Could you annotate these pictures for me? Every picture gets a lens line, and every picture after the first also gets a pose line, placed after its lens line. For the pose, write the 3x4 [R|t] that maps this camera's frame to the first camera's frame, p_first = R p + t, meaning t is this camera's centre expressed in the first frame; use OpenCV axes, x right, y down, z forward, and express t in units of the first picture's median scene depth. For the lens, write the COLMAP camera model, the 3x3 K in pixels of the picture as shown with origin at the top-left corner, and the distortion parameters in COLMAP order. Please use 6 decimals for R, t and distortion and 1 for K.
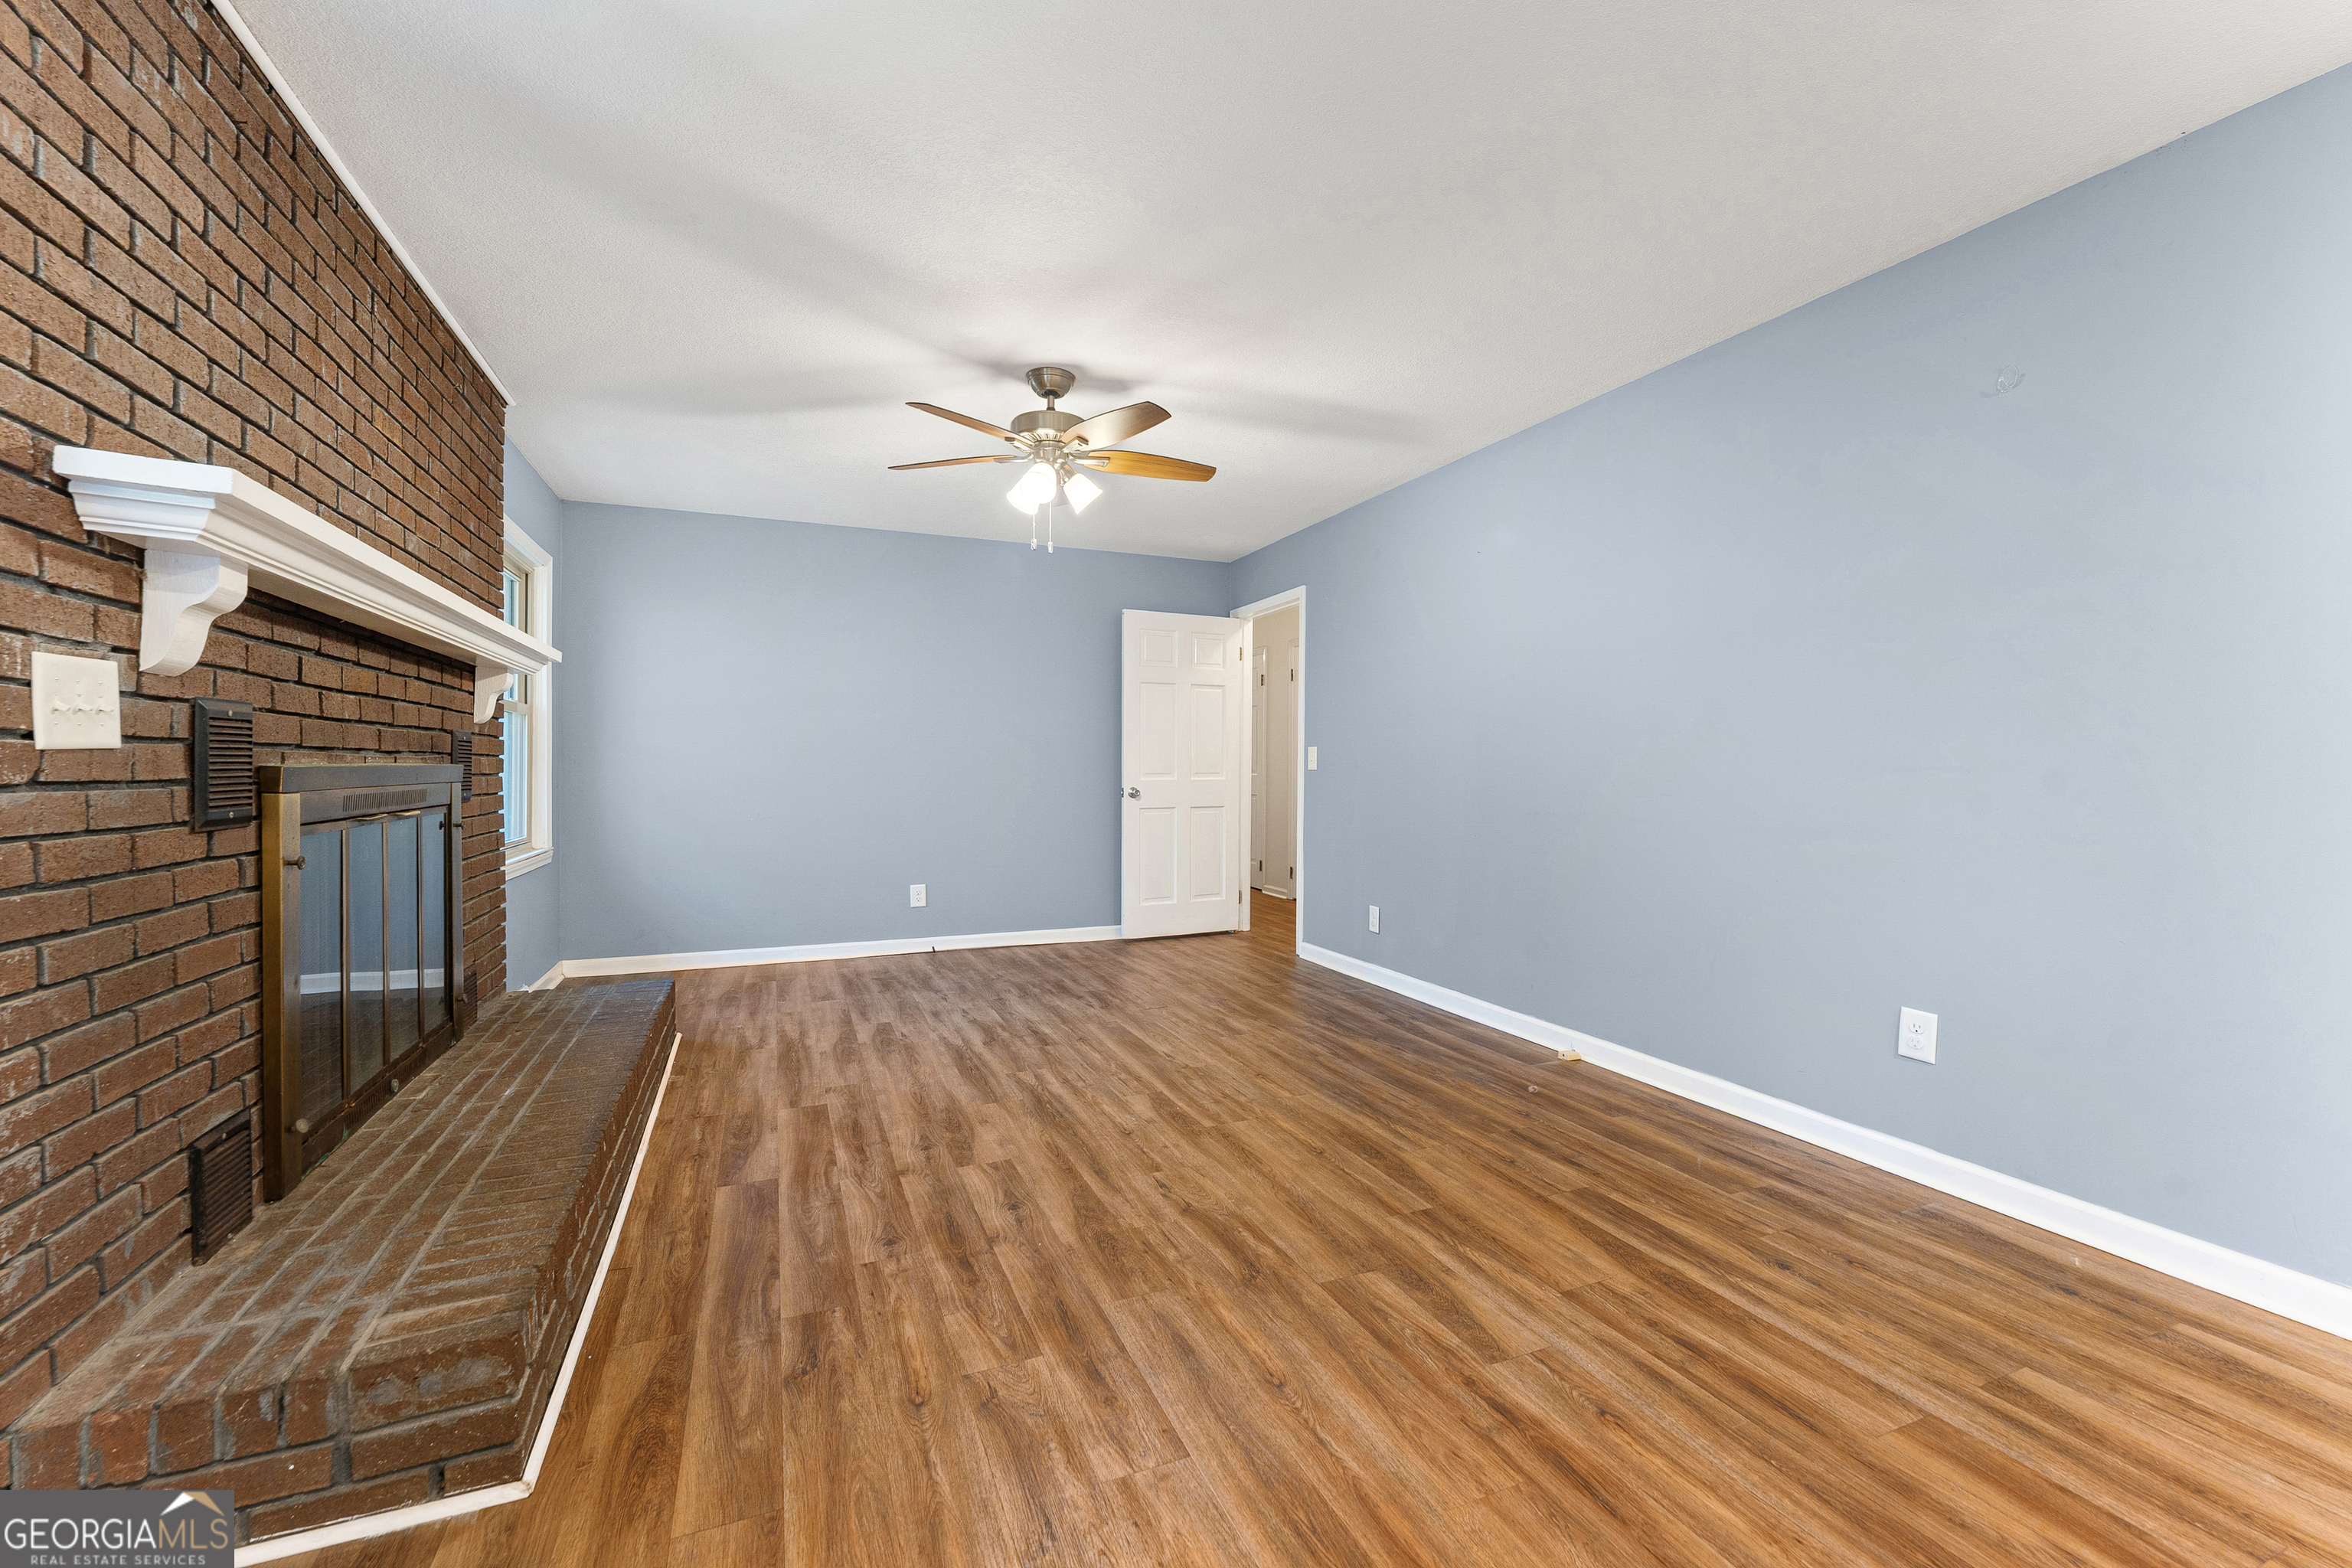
lens RADIAL K [[934.8, 0, 1183.7], [0, 934.8, 774.2], [0, 0, 1]] dist [-0.003004, 0.000018]
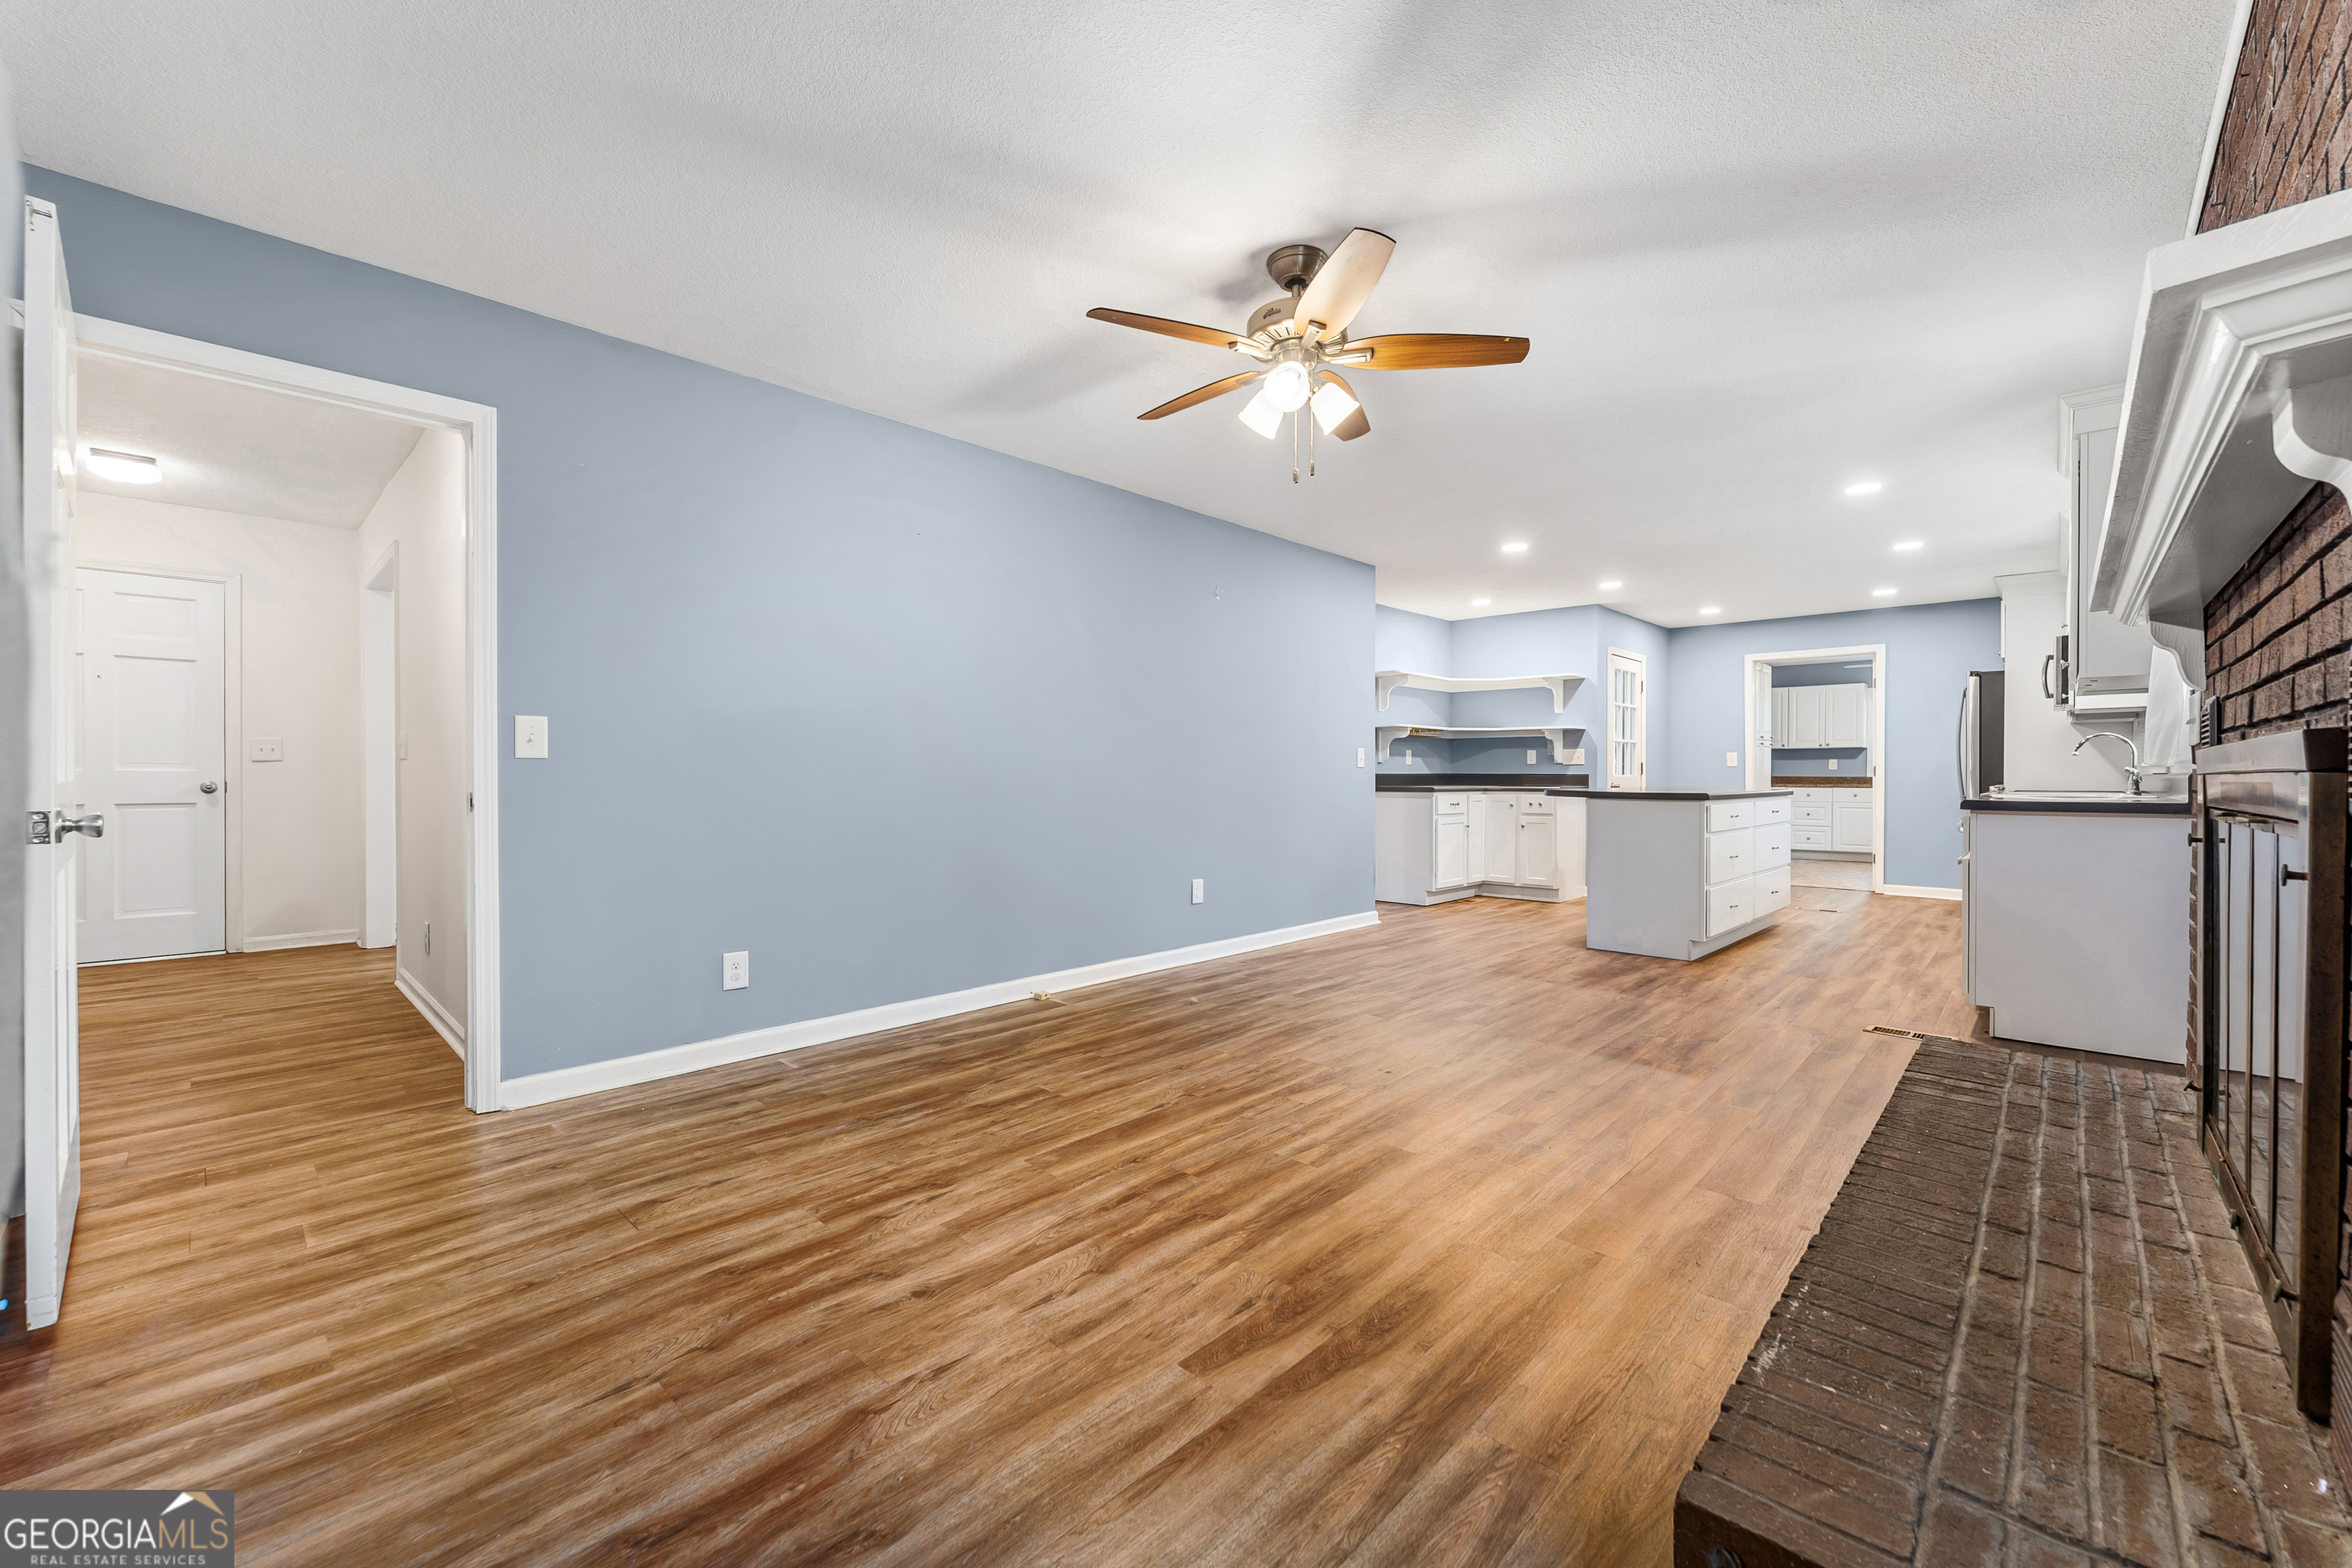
lens RADIAL K [[934.8, 0, 1179.6], [0, 934.8, 775.4], [0, 0, 1]] dist [-0.003004, 0.000018]
pose [[-0.387487, -0.007227, 0.921847, -0.744810], [0.003218, 0.999953, 0.009192, 0.003111], [-0.921870, 0.006529, -0.387445, 1.246872]]
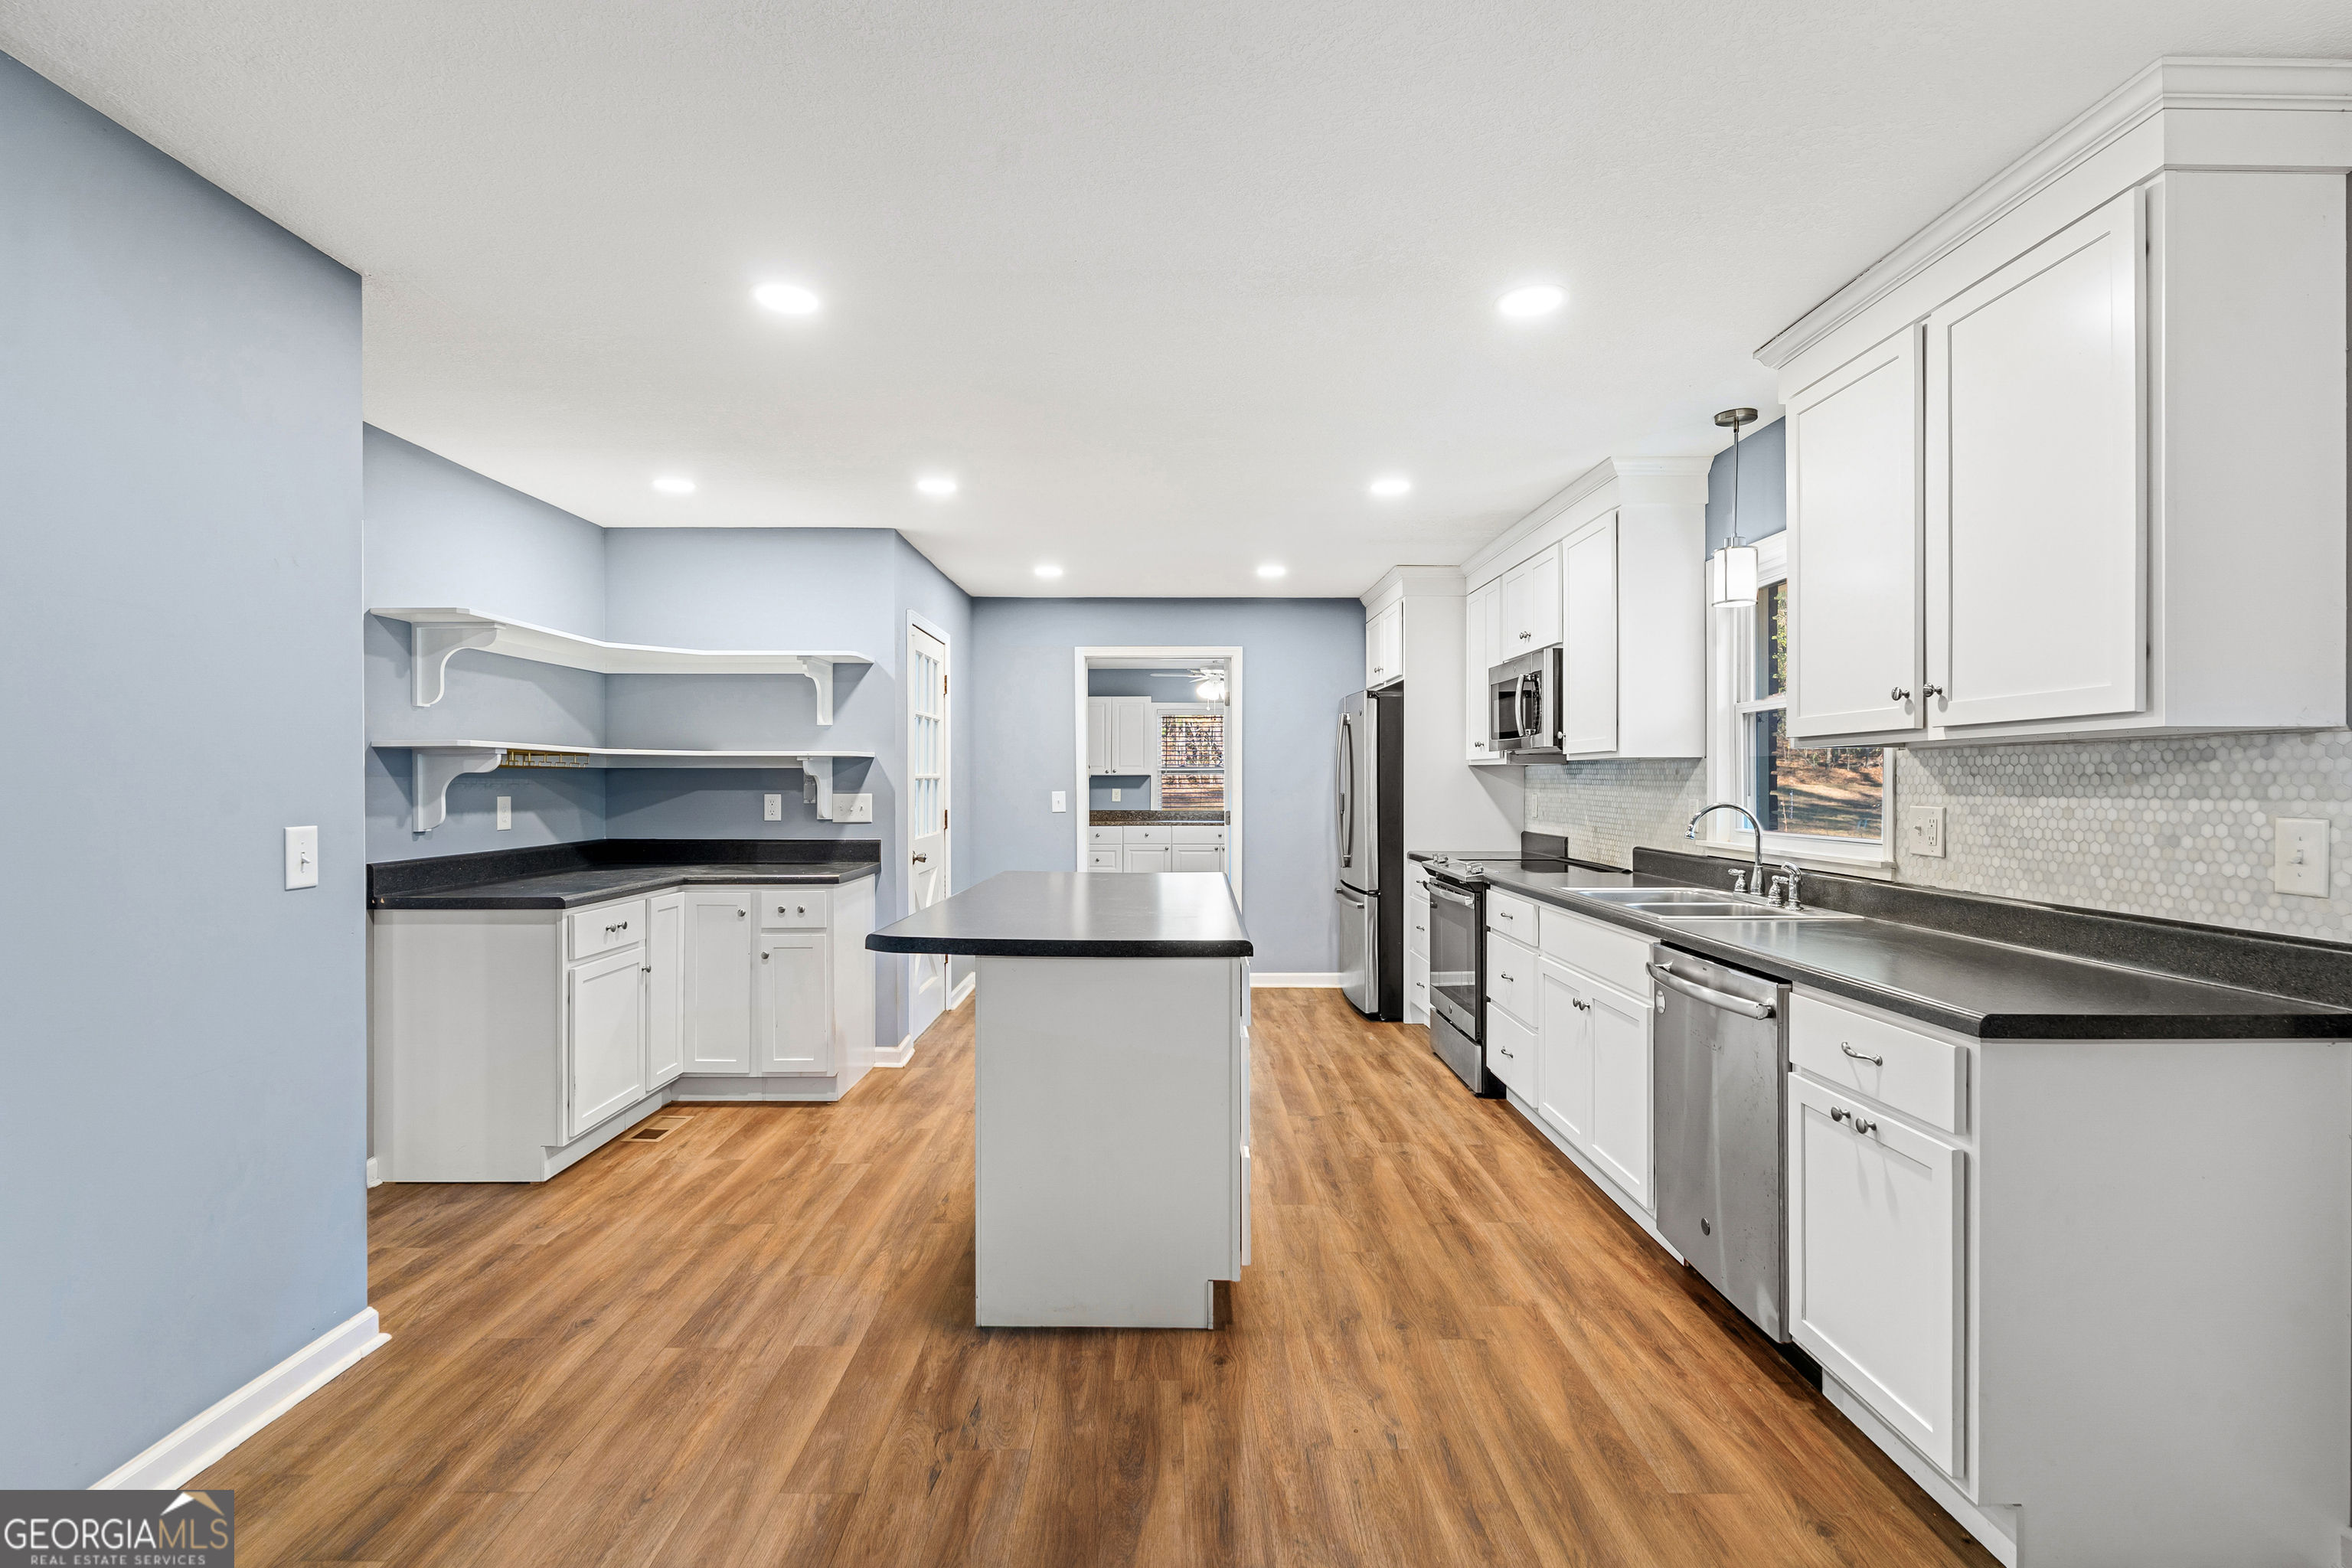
lens RADIAL K [[1091.1, 0, 1175.2], [0, 1091.1, 789.0], [0, 0, 1]] dist [-0.003972, 0.000006]
pose [[-0.918411, -0.009295, 0.395519, -0.017730], [-0.002872, 0.999854, 0.016828, -0.063841], [-0.395618, 0.014320, -0.918304, 0.661788]]
